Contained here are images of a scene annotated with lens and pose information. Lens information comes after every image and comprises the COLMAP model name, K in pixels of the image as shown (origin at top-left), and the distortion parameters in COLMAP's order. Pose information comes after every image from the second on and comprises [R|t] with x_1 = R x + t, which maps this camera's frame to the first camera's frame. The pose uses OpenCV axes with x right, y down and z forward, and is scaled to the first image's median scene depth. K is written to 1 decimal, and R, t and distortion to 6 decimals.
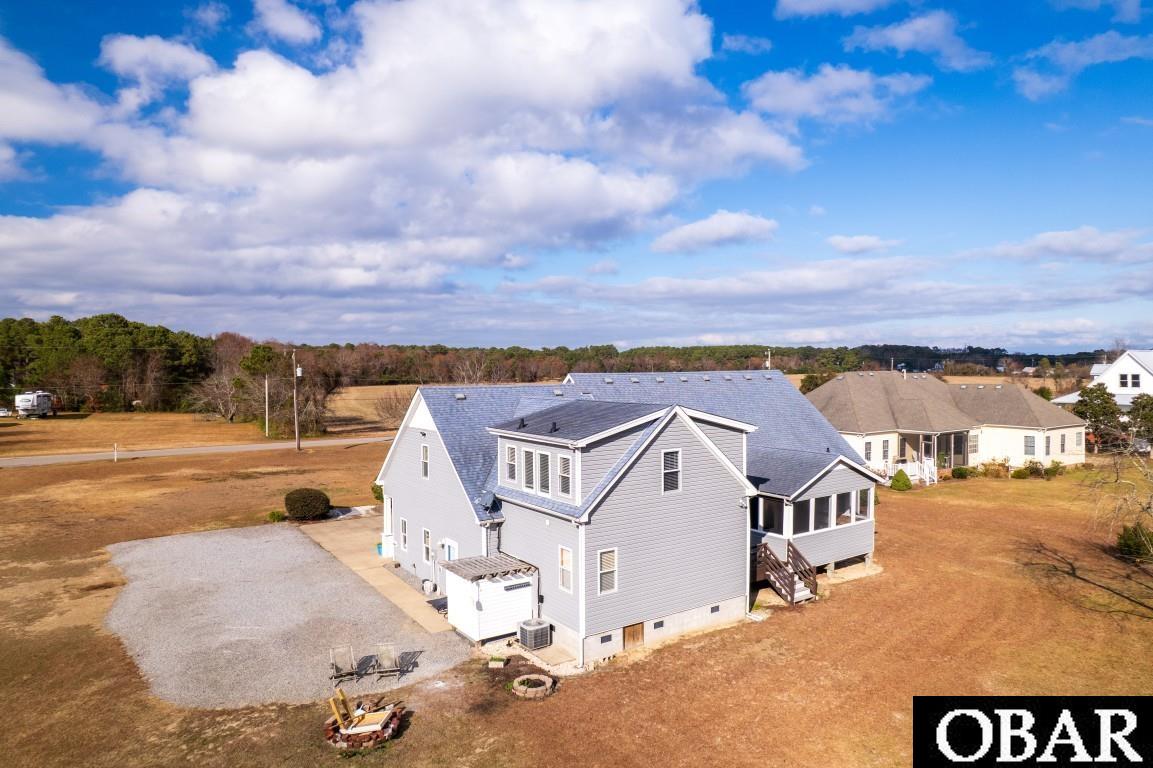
lens RADIAL K [[738.1, 0, 572.8], [0, 738.1, 379.6], [0, 0, 1]] dist [-0.034555, 0.020754]
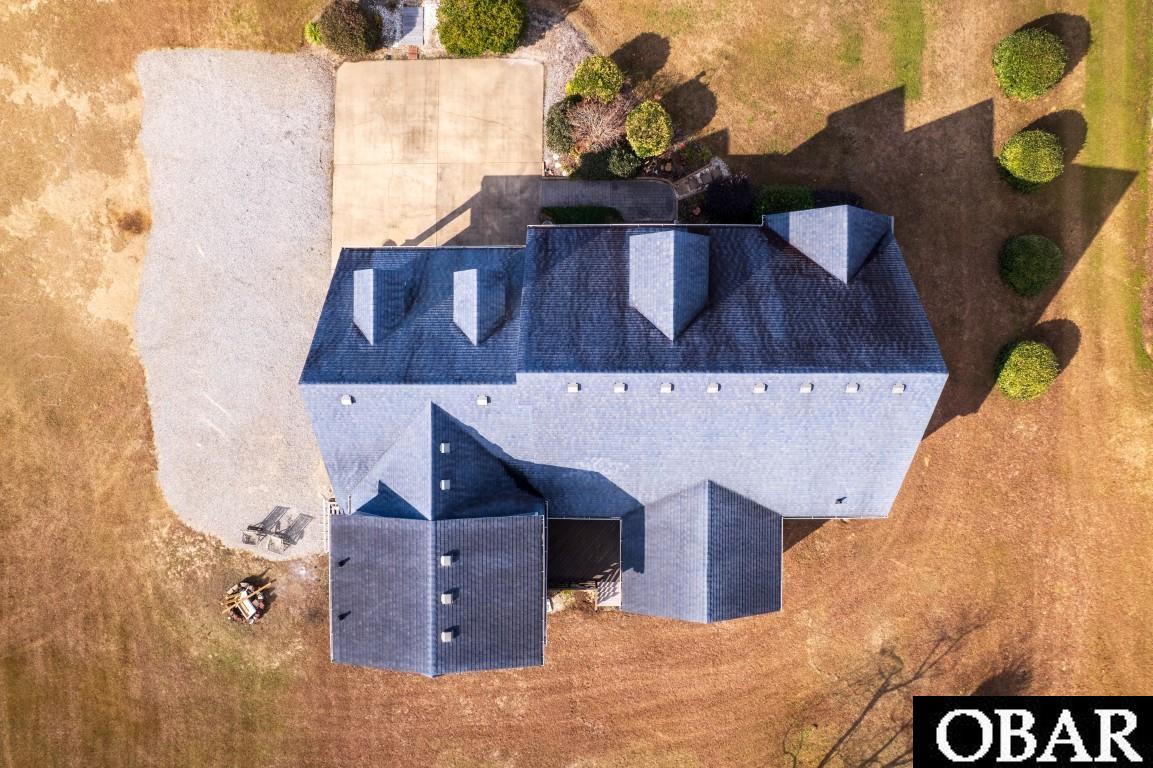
lens RADIAL K [[738.1, 0, 565.9], [0, 738.1, 386.3], [0, 0, 1]] dist [-0.034555, 0.020754]
pose [[0.825550, 0.564329, -0.000113, 0.003525], [0.010217, -0.014747, 0.999839, -0.061041], [0.564237, -0.825418, -0.017940, 0.086037]]
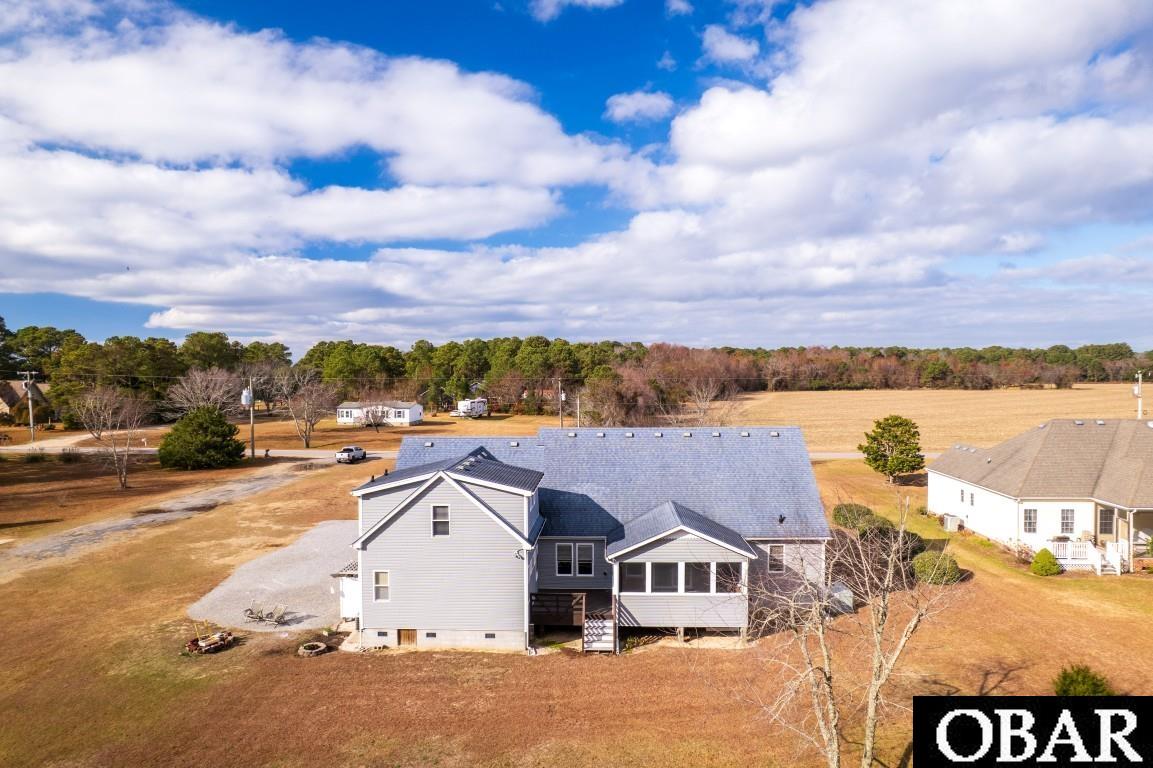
lens RADIAL K [[738.1, 0, 562.4], [0, 738.1, 385.3], [0, 0, 1]] dist [-0.034555, 0.020754]
pose [[0.790897, 0.015909, -0.611742, 0.063771], [-0.009421, 0.999860, 0.013822, -0.007870], [0.611877, -0.005169, 0.790936, 0.005839]]
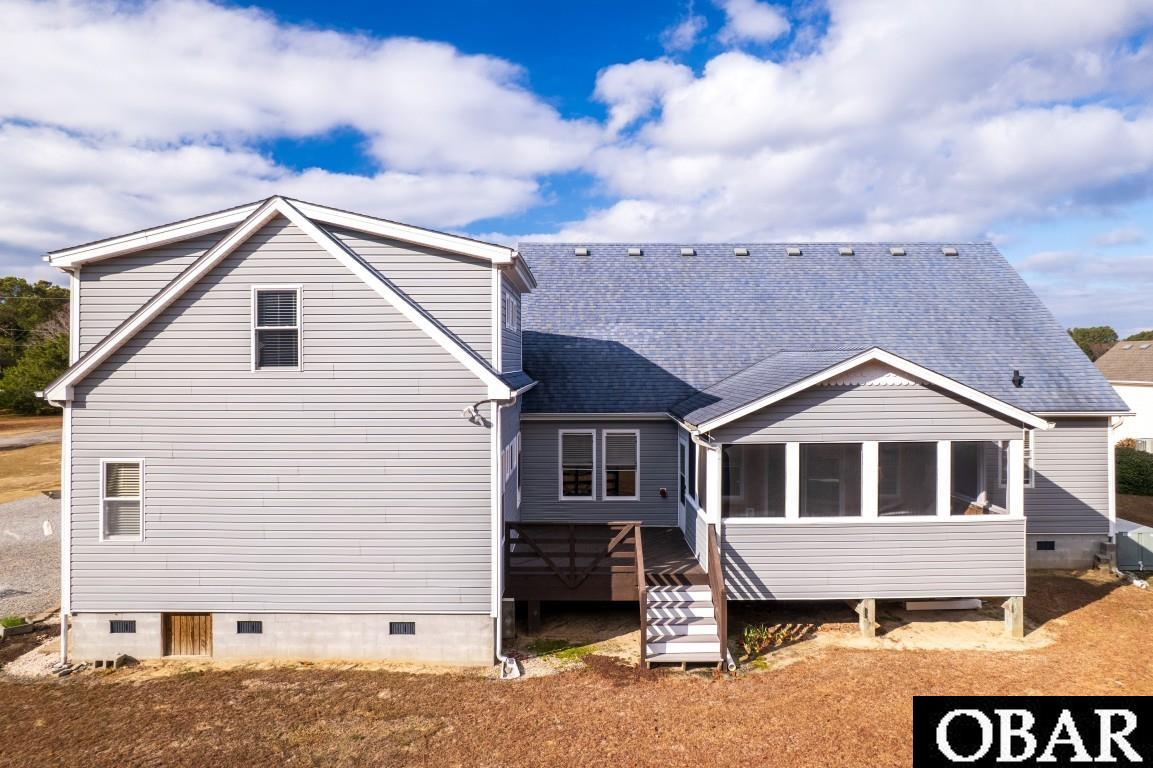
lens RADIAL K [[738.1, 0, 581.5], [0, 738.1, 350.3], [0, 0, 1]] dist [-0.034555, 0.020754]
pose [[0.819686, -0.003329, -0.572804, 0.034599], [-0.012165, 0.999656, -0.023218, 0.008592], [0.572684, 0.026000, 0.819364, 0.040926]]
